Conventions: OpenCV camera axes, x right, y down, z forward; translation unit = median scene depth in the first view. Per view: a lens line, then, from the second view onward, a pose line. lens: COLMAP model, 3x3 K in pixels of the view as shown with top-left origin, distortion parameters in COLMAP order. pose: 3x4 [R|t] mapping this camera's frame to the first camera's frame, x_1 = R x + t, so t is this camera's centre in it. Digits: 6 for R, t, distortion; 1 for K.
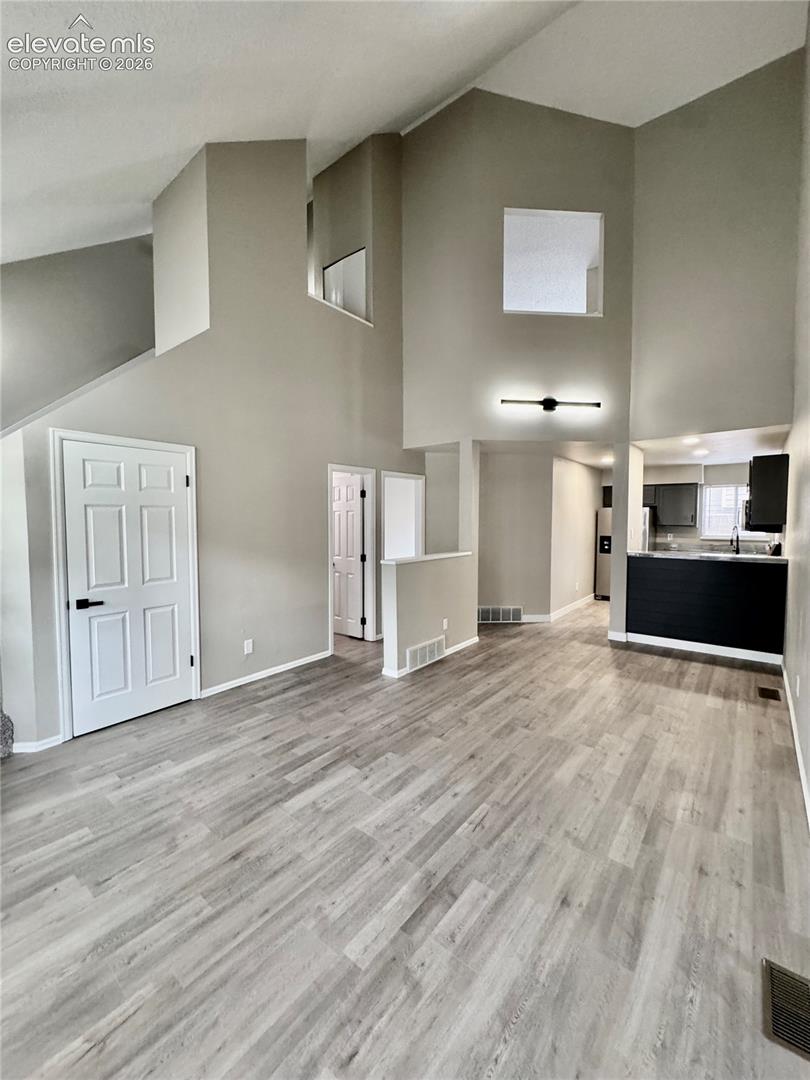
lens RADIAL K [[433.4, 0, 405.4], [0, 433.4, 540.6], [0, 0, 1]] dist [-0.006576, 0.001191]
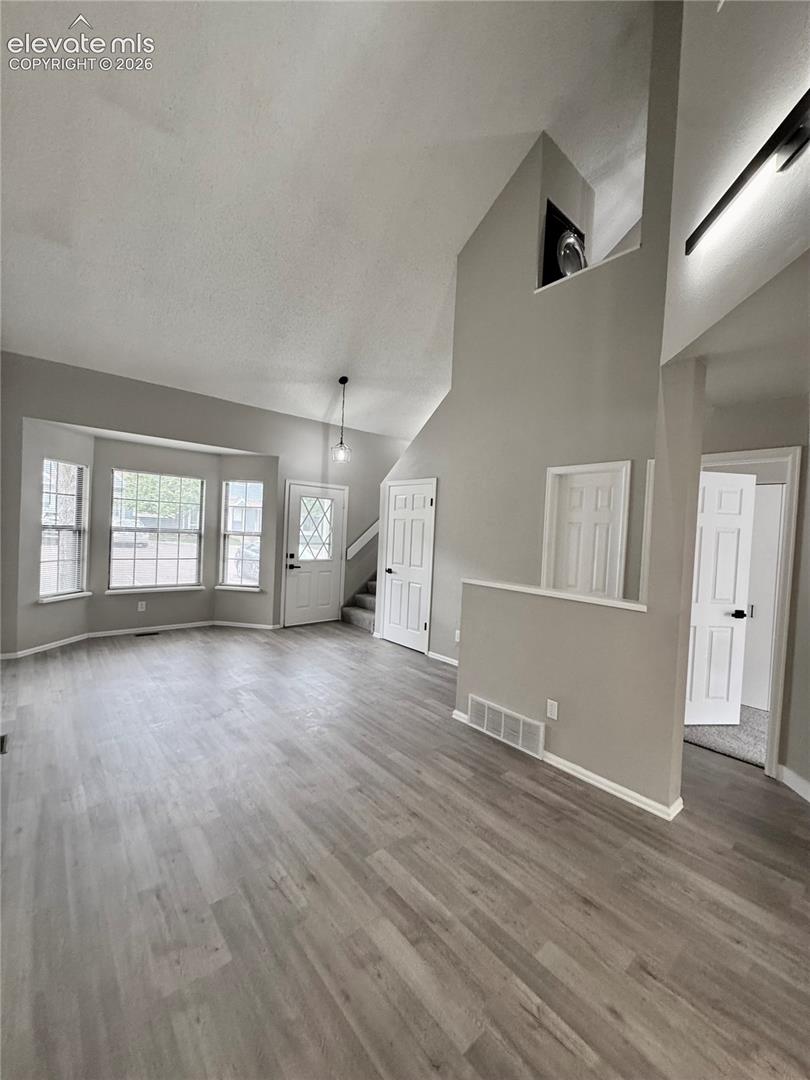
lens RADIAL K [[433.4, 0, 407.3], [0, 433.4, 538.5], [0, 0, 1]] dist [-0.006576, 0.001191]
pose [[-0.179773, 0.015500, -0.983586, 0.958861], [-0.095472, 0.994881, 0.033127, -0.056303], [0.979064, 0.099860, -0.177373, 1.200487]]
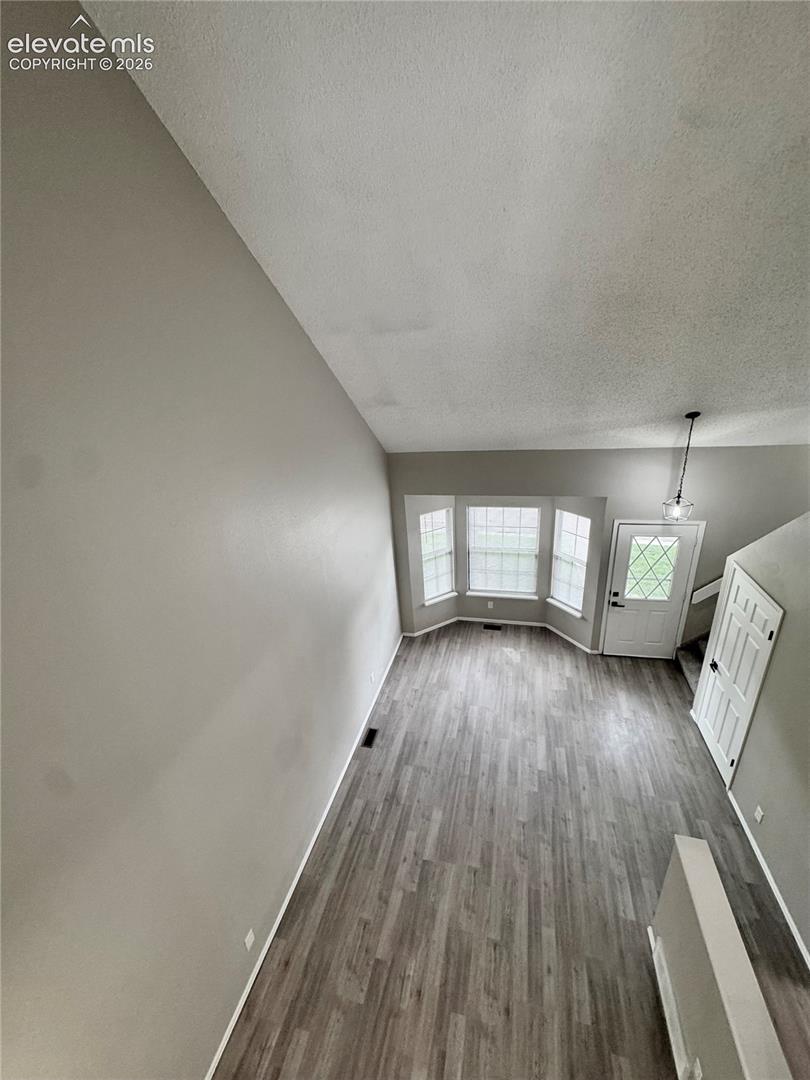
lens RADIAL K [[433.4, 0, 410.3], [0, 433.4, 537.8], [0, 0, 1]] dist [-0.006576, 0.001191]
pose [[-0.904178, 0.214297, -0.369513, 0.616012], [0.043147, 0.906446, 0.420112, -0.830167], [0.424972, 0.363912, -0.828835, 1.417953]]
